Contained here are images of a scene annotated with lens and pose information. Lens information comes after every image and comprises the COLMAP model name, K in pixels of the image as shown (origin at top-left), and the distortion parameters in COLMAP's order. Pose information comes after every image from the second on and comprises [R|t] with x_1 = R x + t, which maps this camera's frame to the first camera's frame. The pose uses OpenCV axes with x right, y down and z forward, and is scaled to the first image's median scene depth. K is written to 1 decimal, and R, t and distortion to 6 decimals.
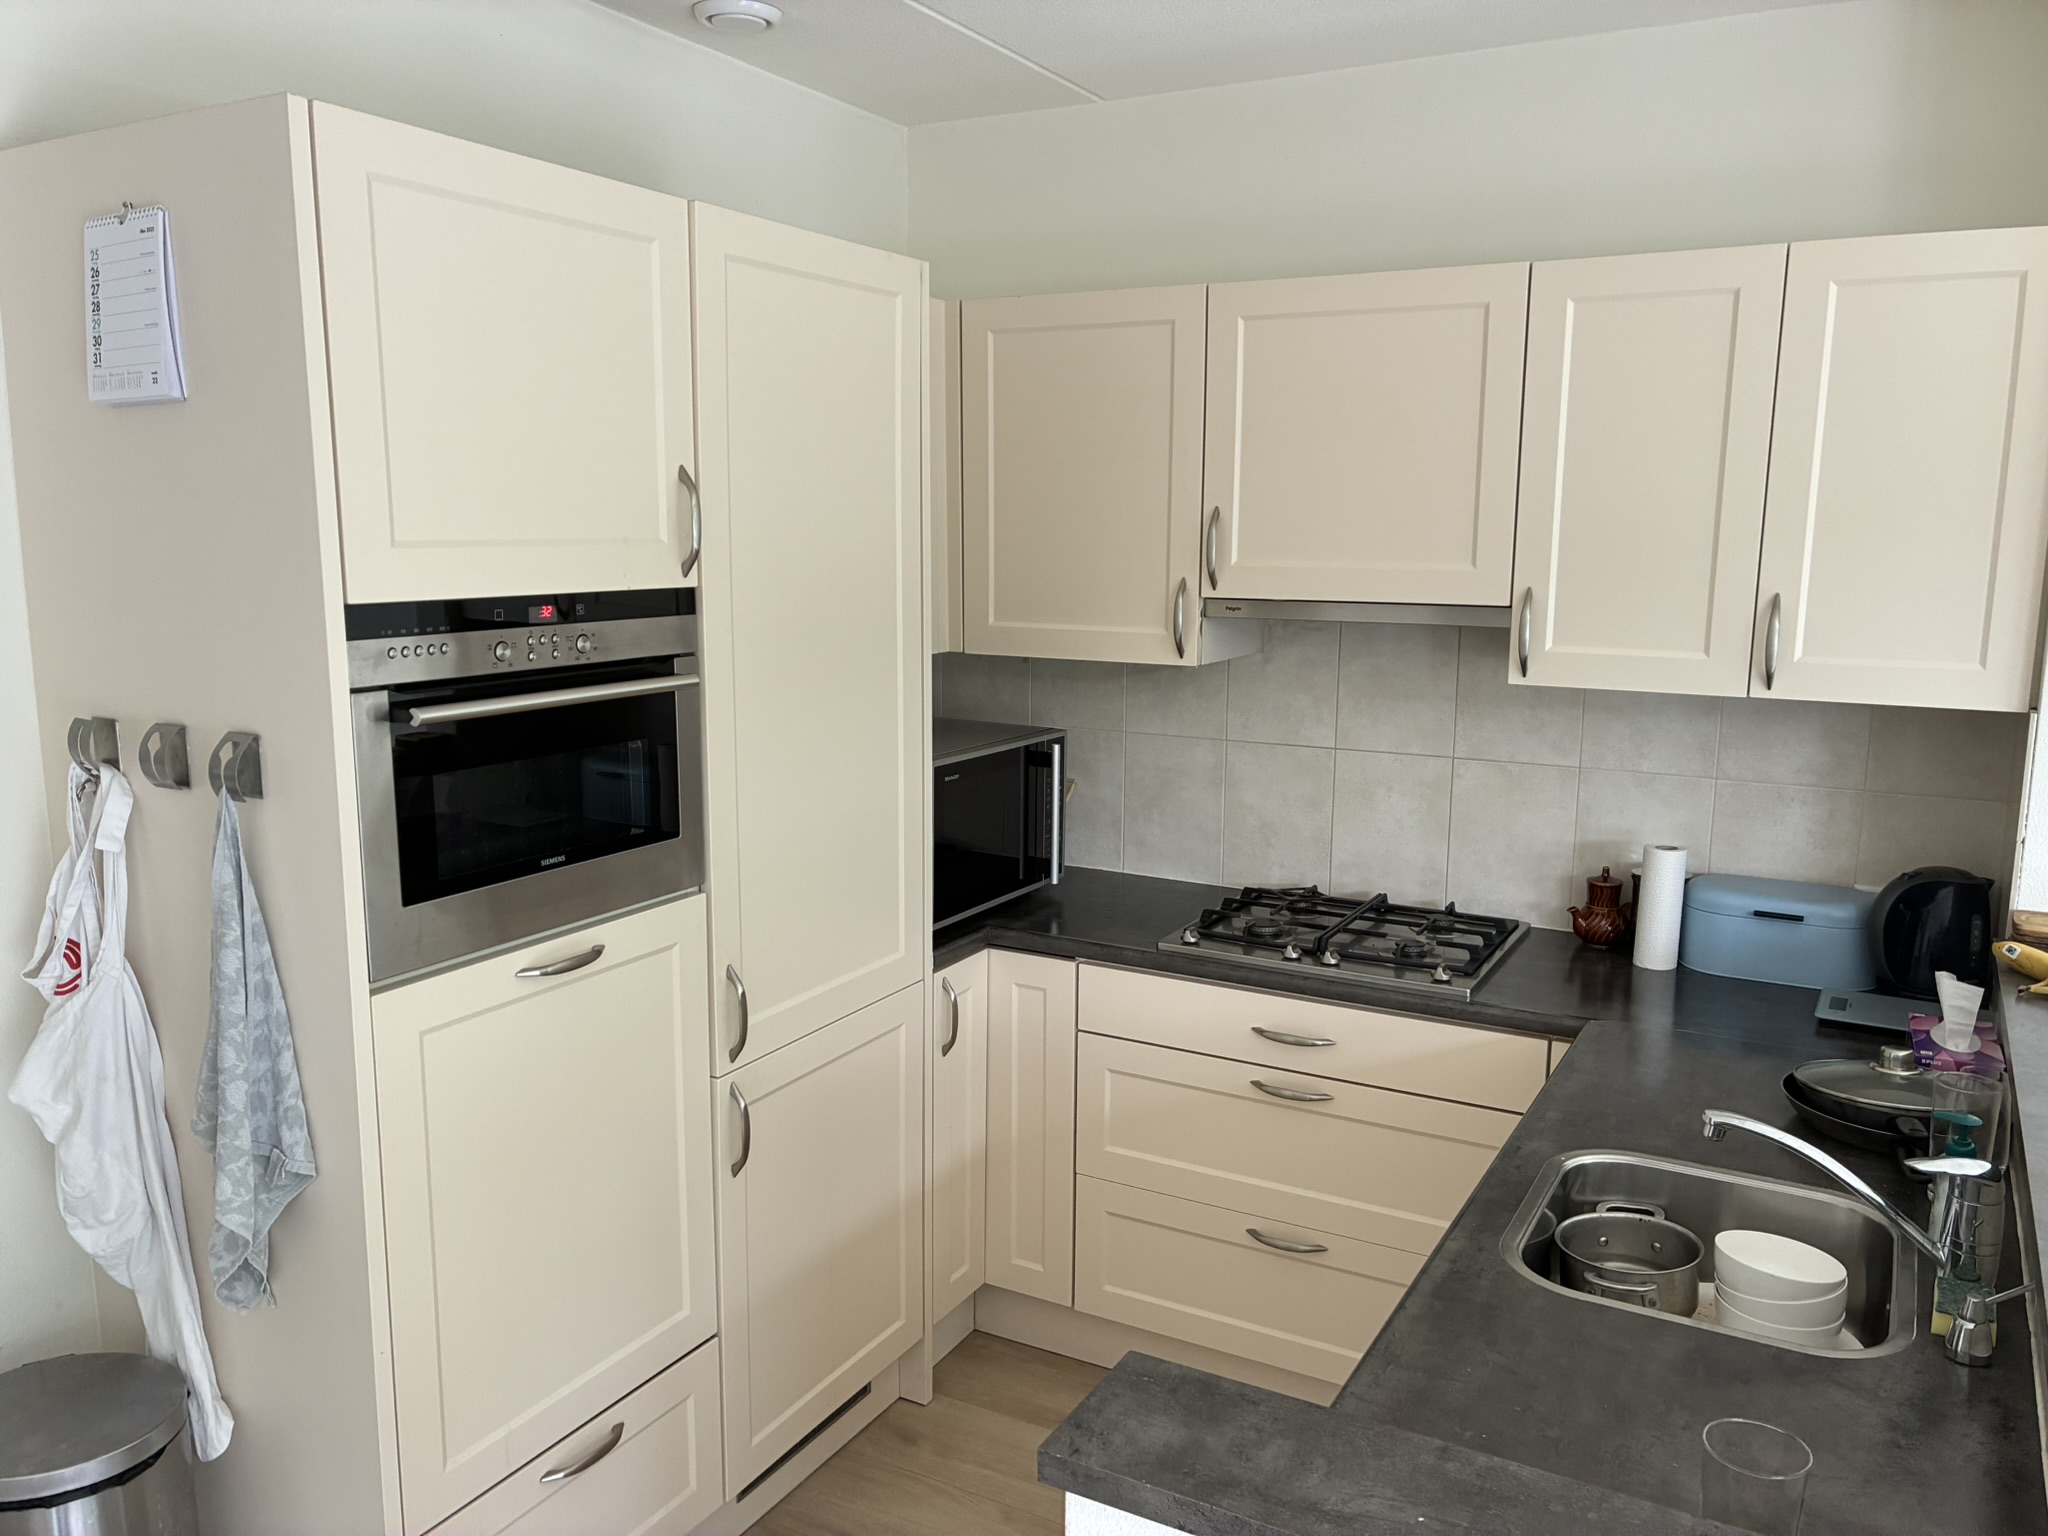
lens RADIAL K [[1577.7, 0, 1023.0], [0, 1577.7, 779.0], [0, 0, 1]] dist [0.041773, -0.031160]
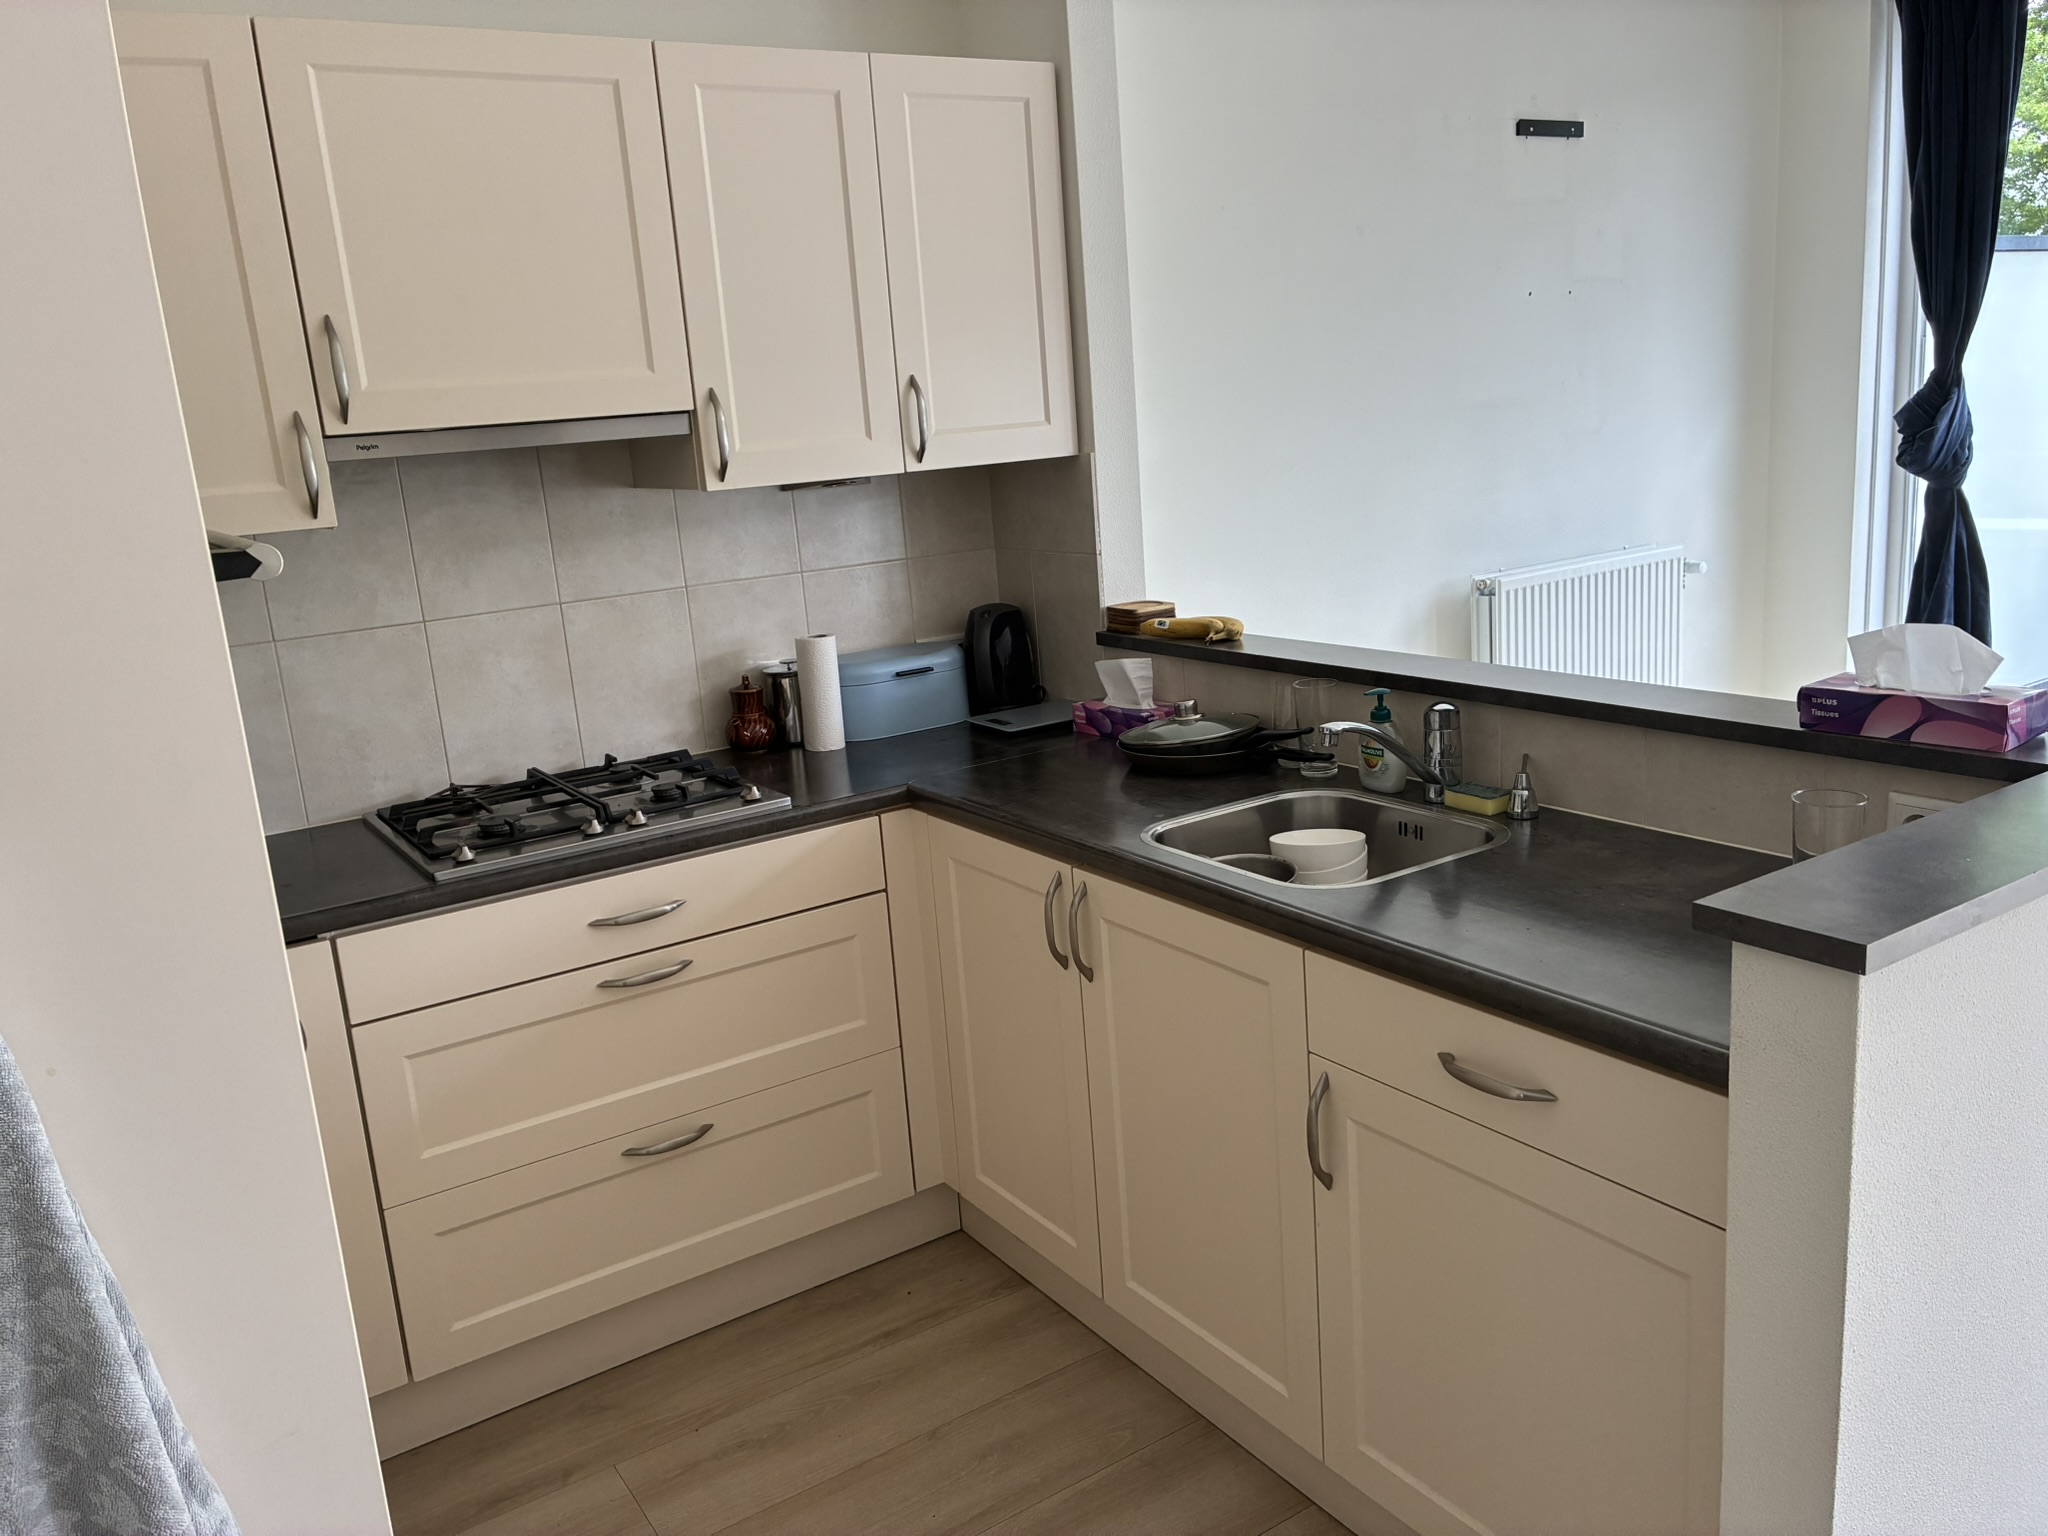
lens RADIAL K [[1577.7, 0, 1021.3], [0, 1577.7, 758.1], [0, 0, 1]] dist [0.041773, -0.031160]
pose [[0.466791, -0.234202, 0.852793, -0.445268], [0.223312, 0.964263, 0.142581, 0.001795], [-0.855709, 0.123883, 0.502409, 0.353908]]
